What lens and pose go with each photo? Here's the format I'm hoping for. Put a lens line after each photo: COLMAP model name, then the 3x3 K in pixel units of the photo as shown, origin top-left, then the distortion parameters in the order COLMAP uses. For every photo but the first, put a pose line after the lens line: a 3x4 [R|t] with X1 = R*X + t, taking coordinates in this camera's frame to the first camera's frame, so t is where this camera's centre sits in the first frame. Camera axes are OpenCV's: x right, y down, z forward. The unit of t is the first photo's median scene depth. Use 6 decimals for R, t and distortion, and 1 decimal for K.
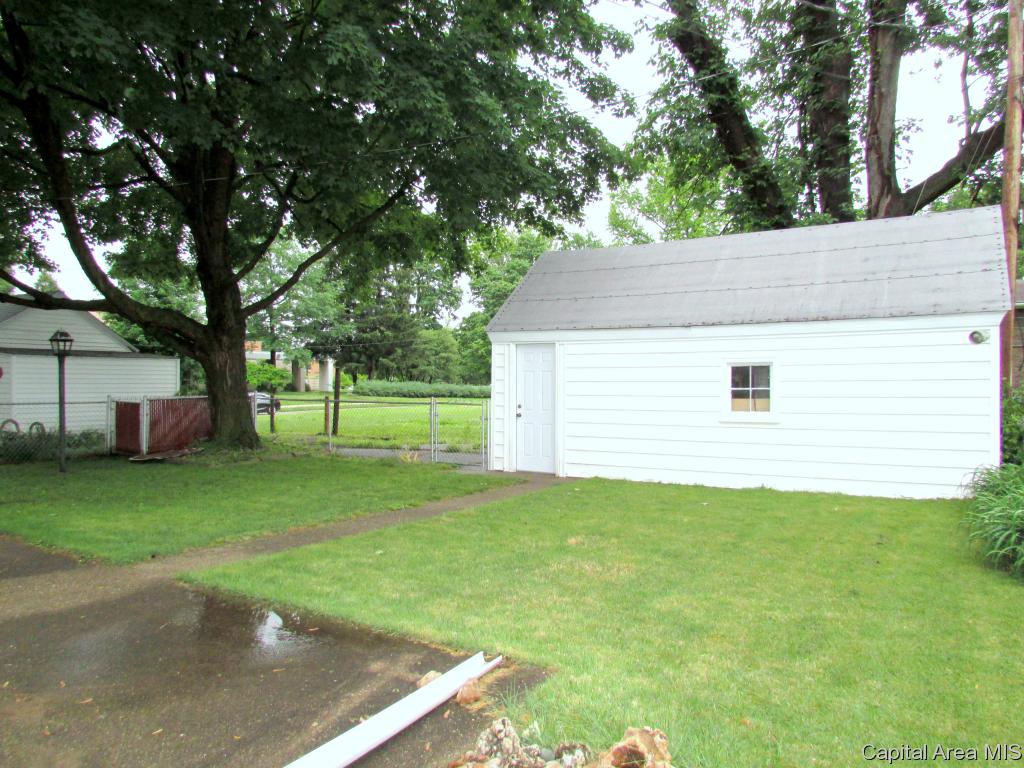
lens RADIAL K [[694.2, 0, 512.0], [0, 694.2, 384.0], [0, 0, 1]] dist [-0.000028, 0.000035]
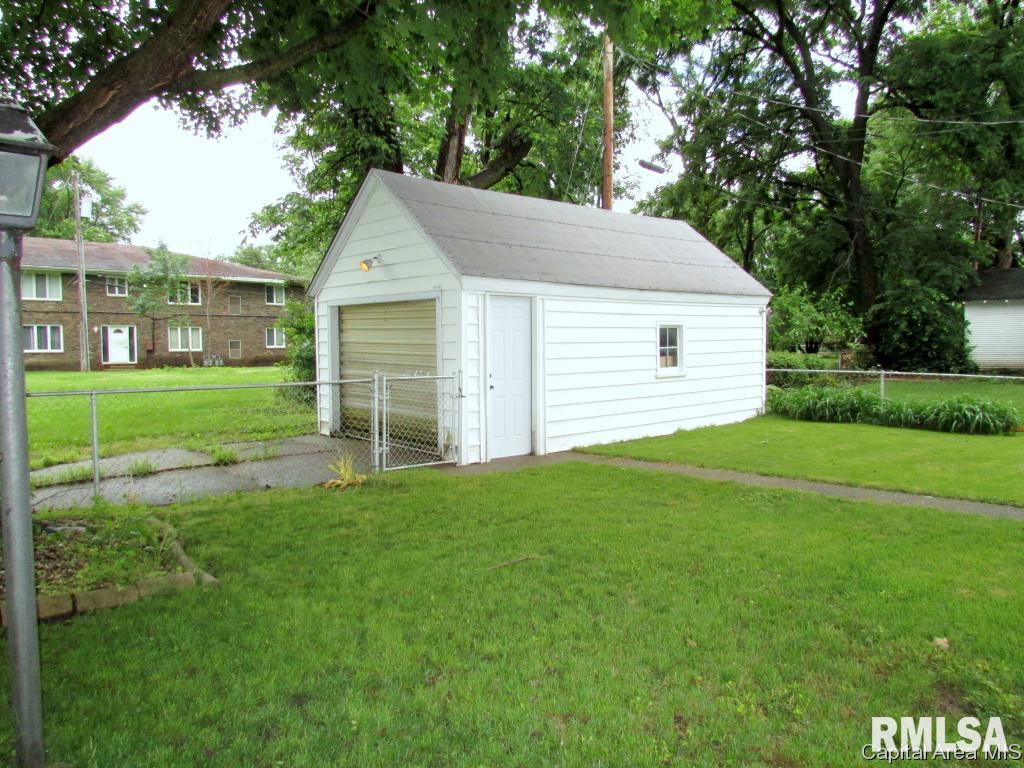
lens RADIAL K [[694.2, 0, 512.0], [0, 694.2, 384.0], [0, 0, 1]] dist [-0.000028, 0.000035]
pose [[0.363215, -0.066138, 0.929355, -0.824881], [0.005459, 0.997611, 0.068862, -0.014056], [-0.931689, -0.019938, 0.362708, 0.812083]]
